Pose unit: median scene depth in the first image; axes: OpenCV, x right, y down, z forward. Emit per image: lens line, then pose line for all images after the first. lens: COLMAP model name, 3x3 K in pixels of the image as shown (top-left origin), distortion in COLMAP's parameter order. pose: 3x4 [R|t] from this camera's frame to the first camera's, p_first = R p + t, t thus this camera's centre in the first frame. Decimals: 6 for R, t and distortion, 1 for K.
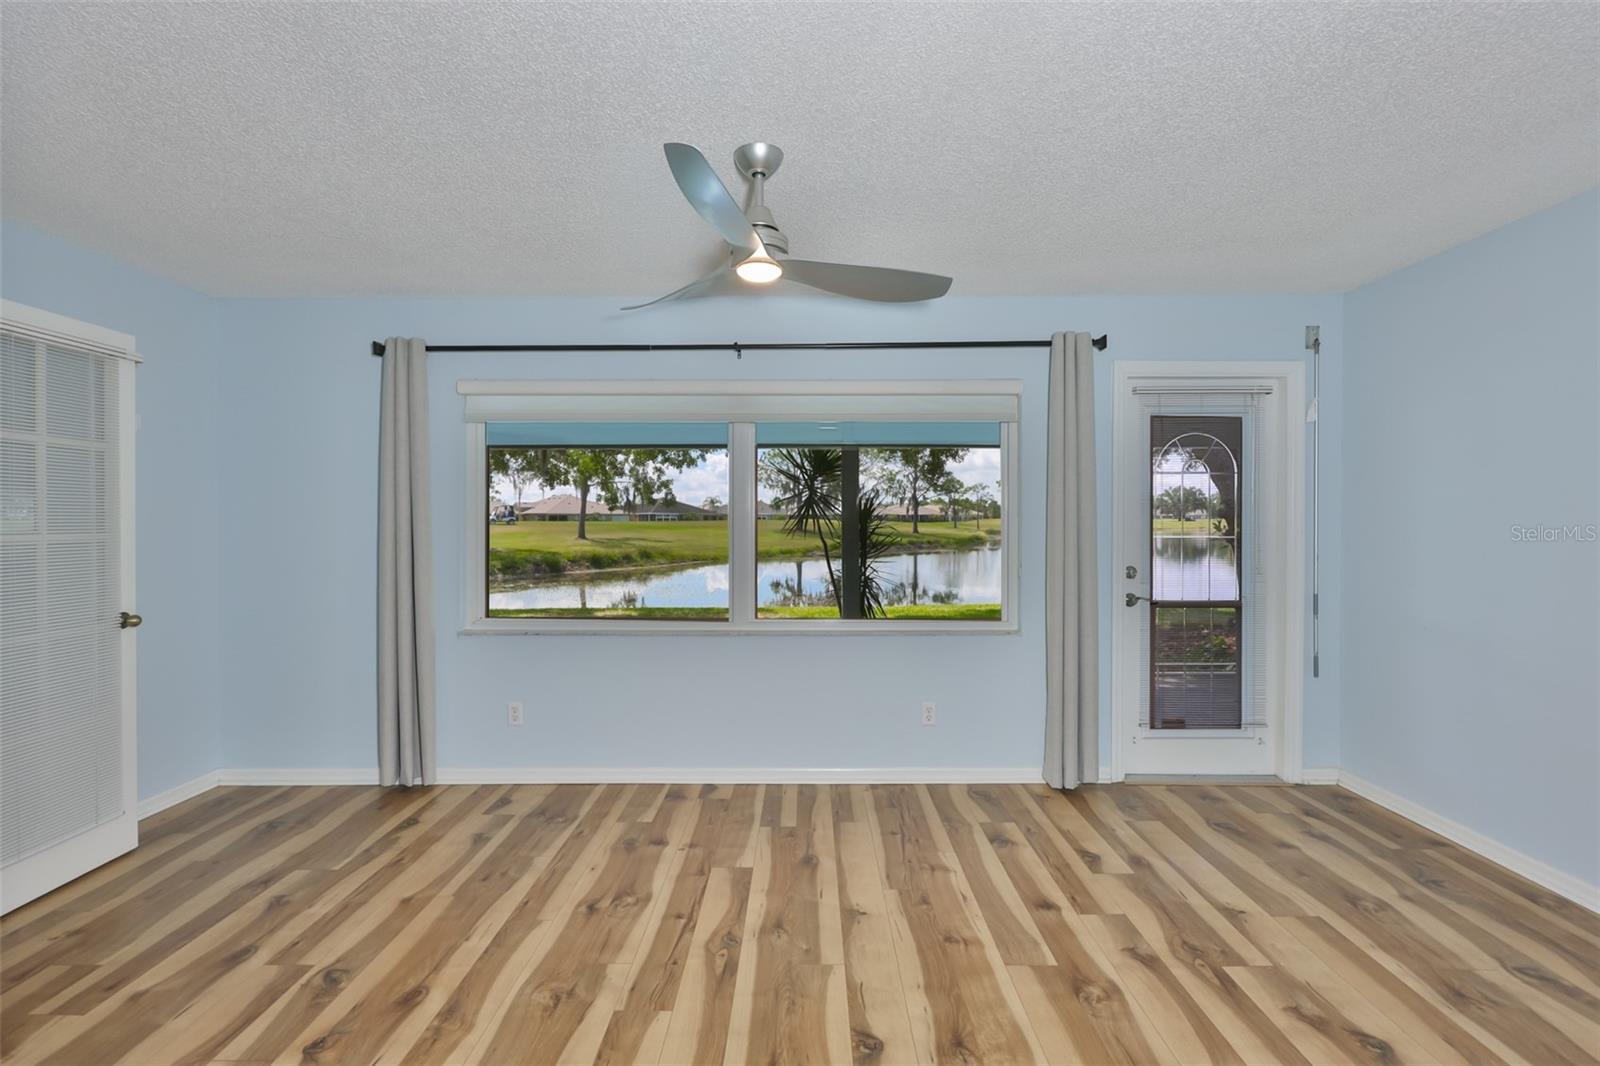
lens RADIAL K [[693.7, 0, 802.3], [0, 693.7, 528.5], [0, 0, 1]] dist [-0.001414, 0.001554]
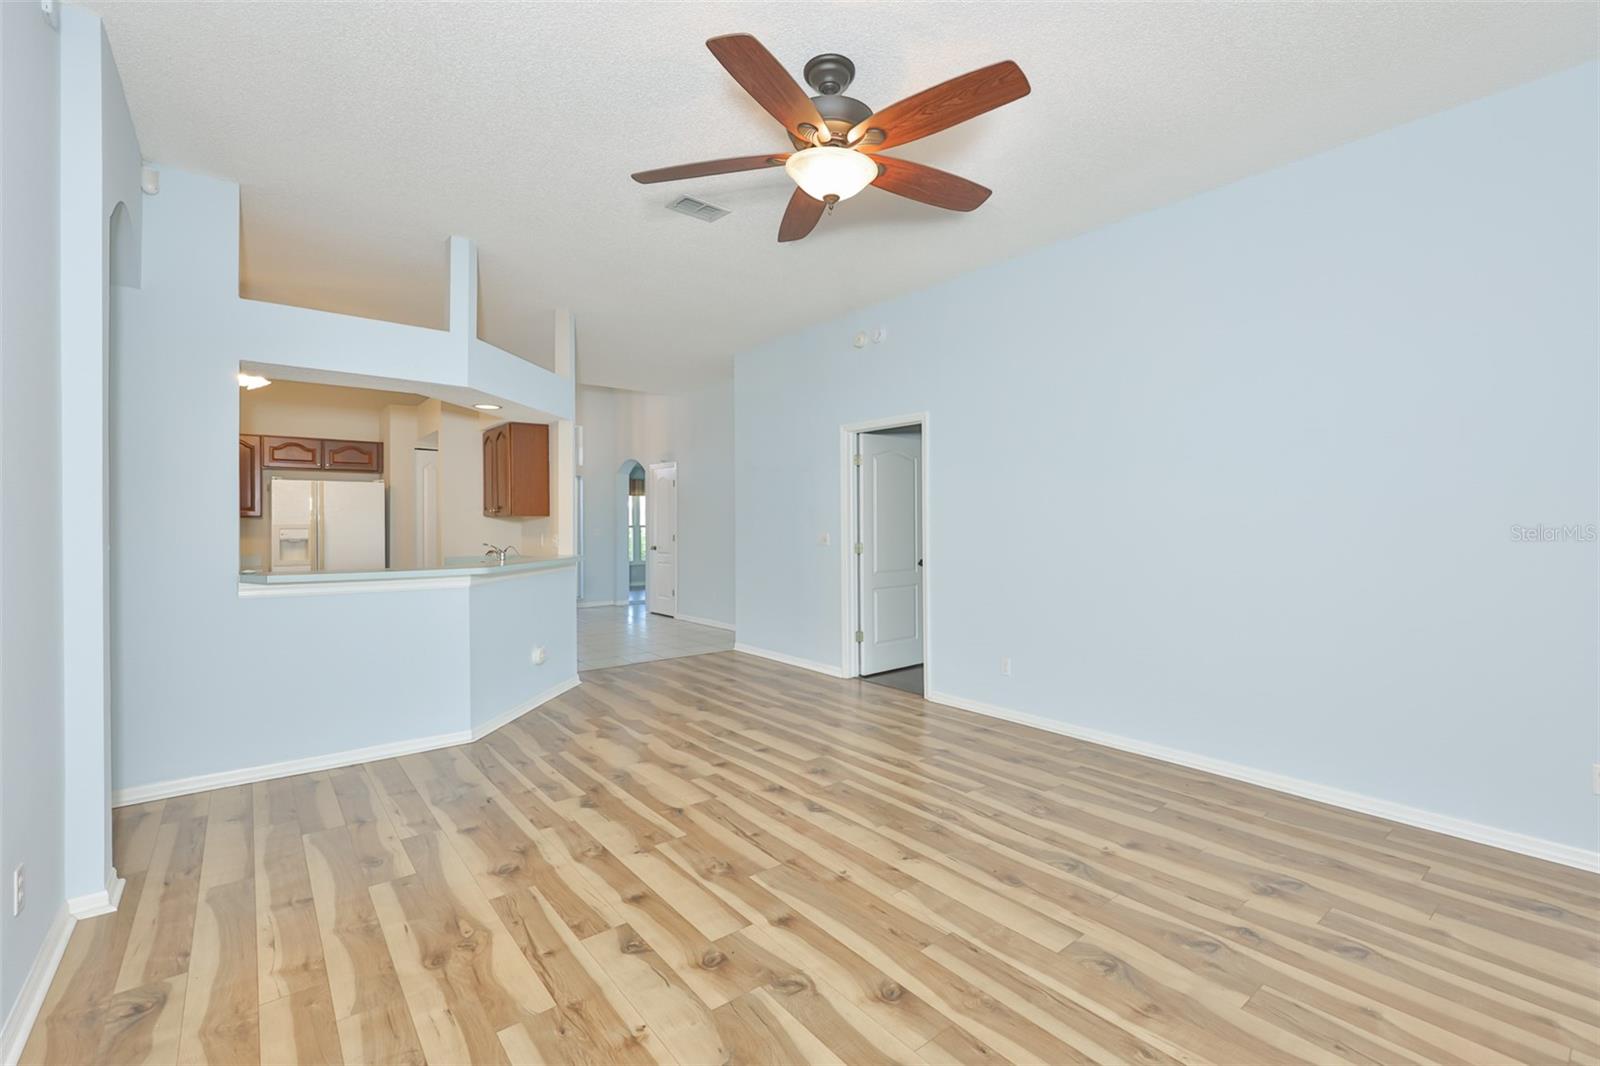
lens RADIAL K [[693.7, 0, 814.4], [0, 693.7, 532.3], [0, 0, 1]] dist [-0.001414, 0.001554]
pose [[-0.771597, 0.011625, -0.636005, 0.825209], [-0.002321, 0.999775, 0.021089, -0.016646], [0.636107, 0.017749, -0.771397, 1.570182]]
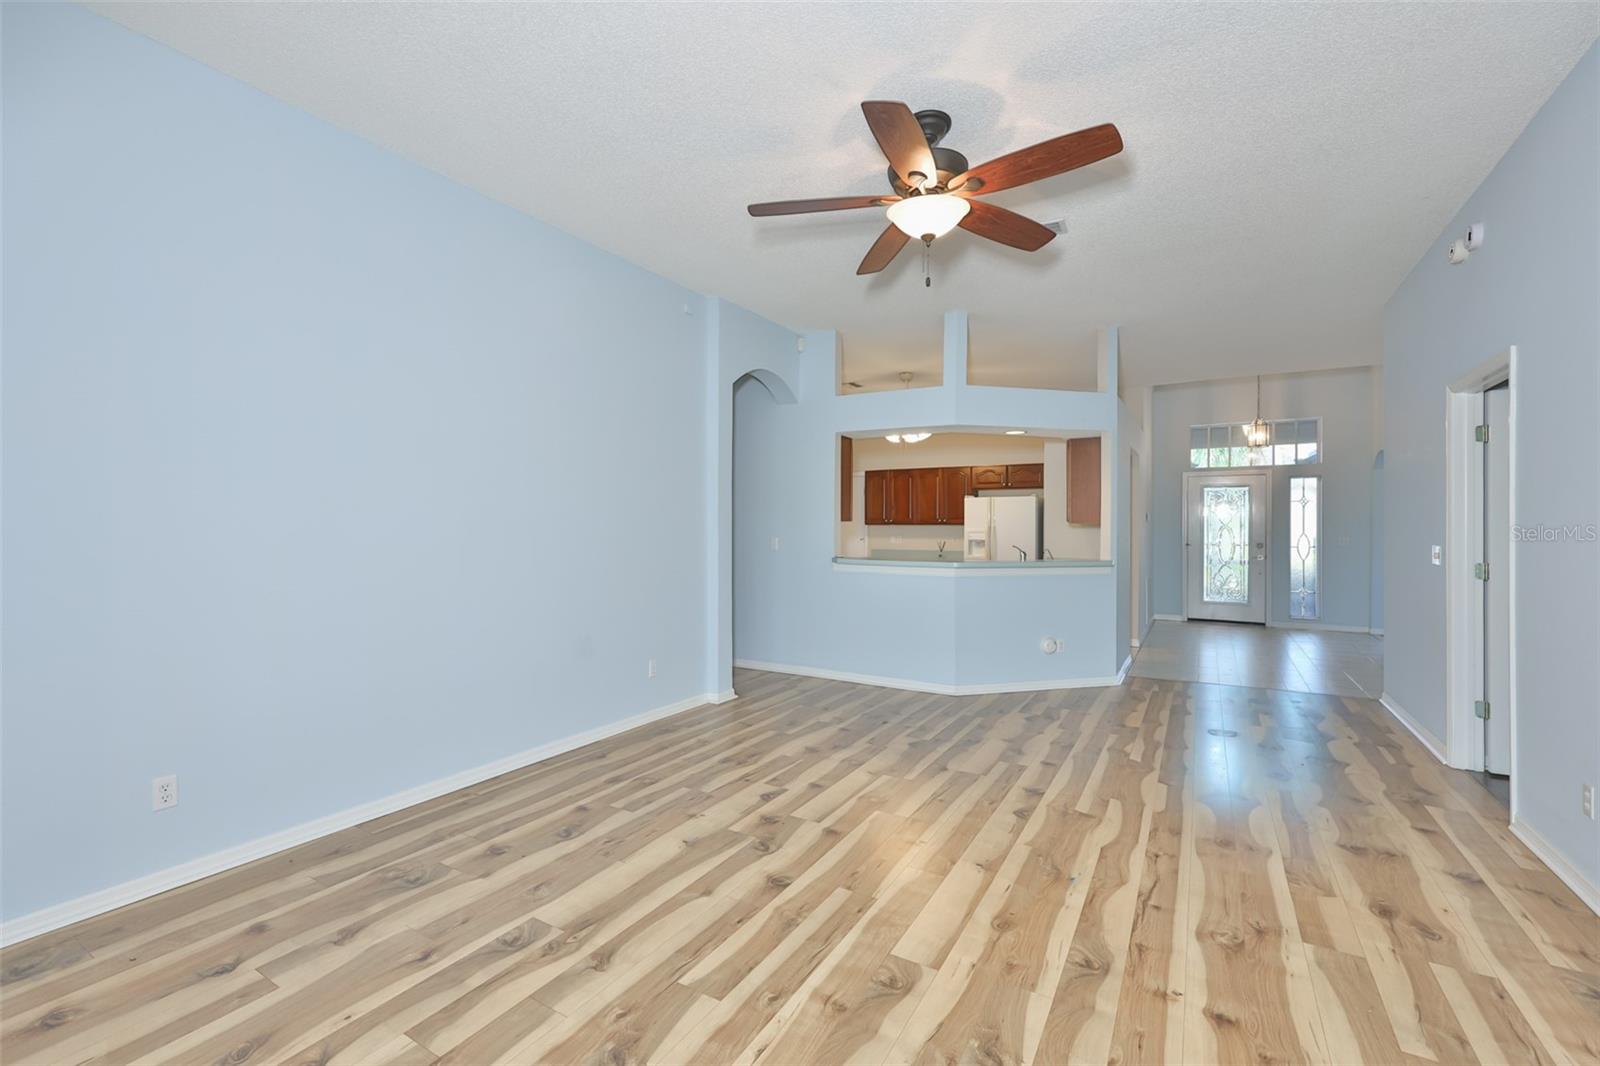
lens RADIAL K [[693.7, 0, 791.1], [0, 693.7, 528.9], [0, 0, 1]] dist [-0.001414, 0.001554]
pose [[-0.862018, -0.004597, 0.506857, -0.199398], [-0.000718, 0.999969, 0.007848, -0.016190], [-0.506877, 0.006401, -0.861994, 1.890728]]
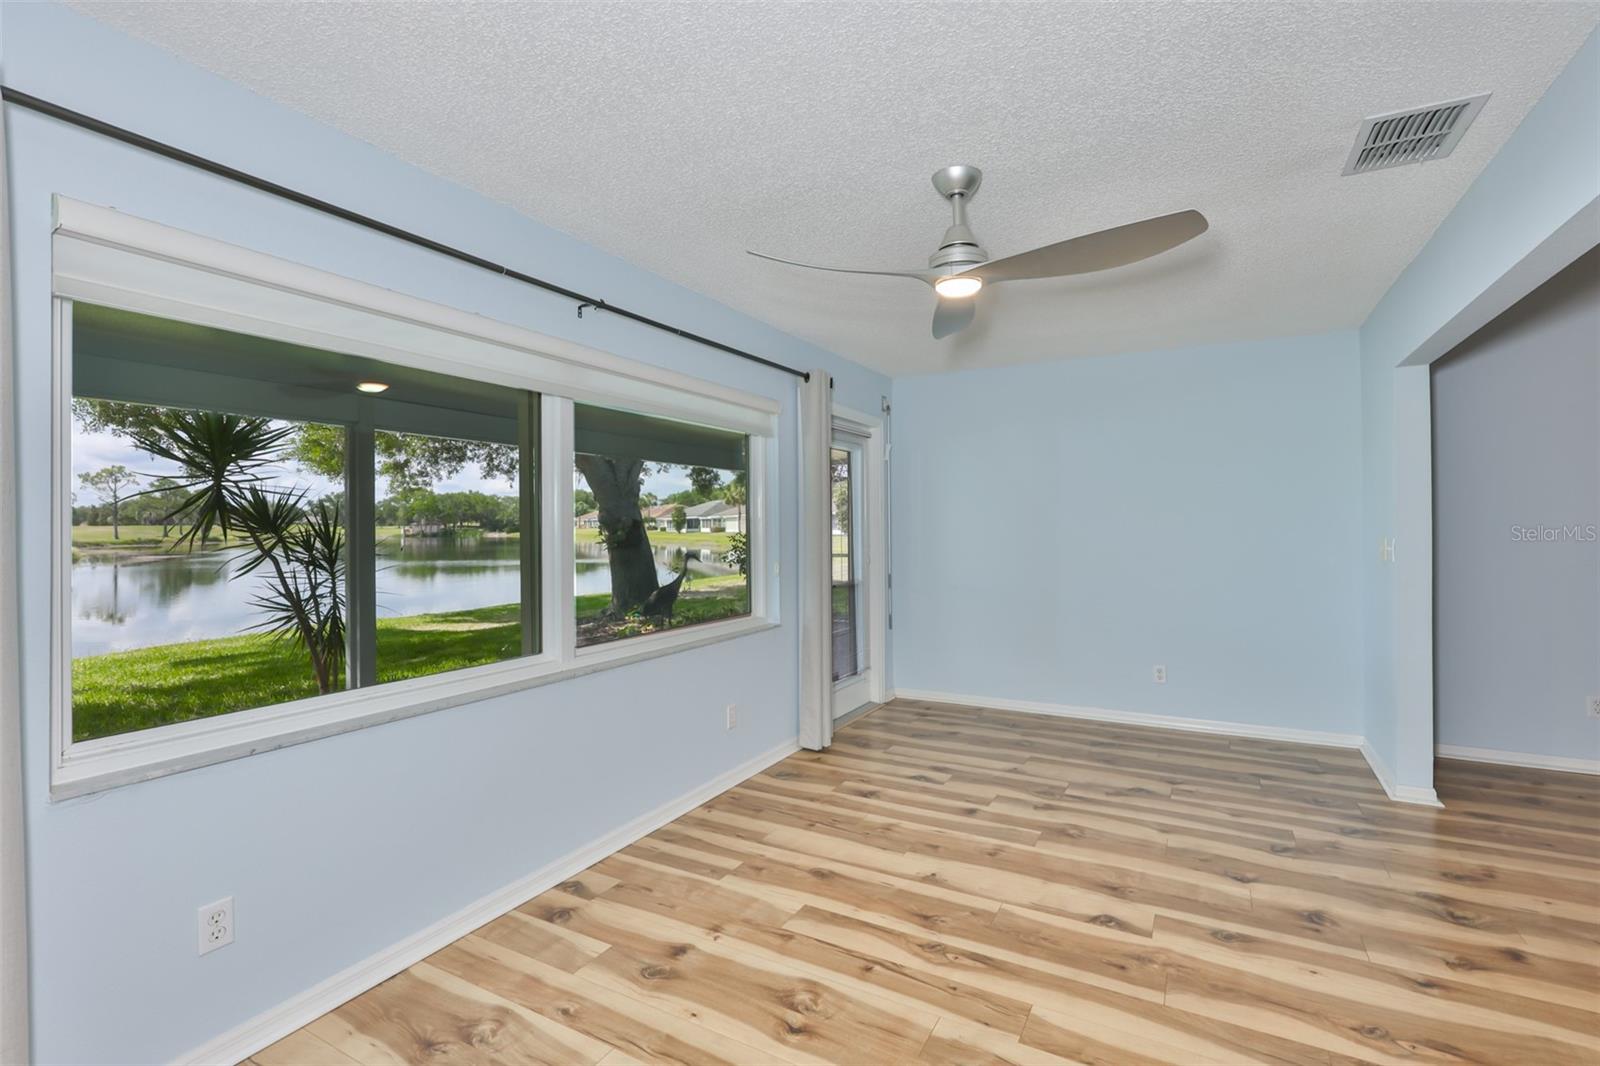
lens RADIAL K [[713.7, 0, 812.0], [0, 713.7, 527.6], [0, 0, 1]] dist [-0.000378, 0.001077]
pose [[0.479190, -0.001974, 0.877709, -0.853292], [0.016888, 0.999833, -0.006972, 0.017494], [-0.877549, 0.018164, 0.479144, 0.545945]]
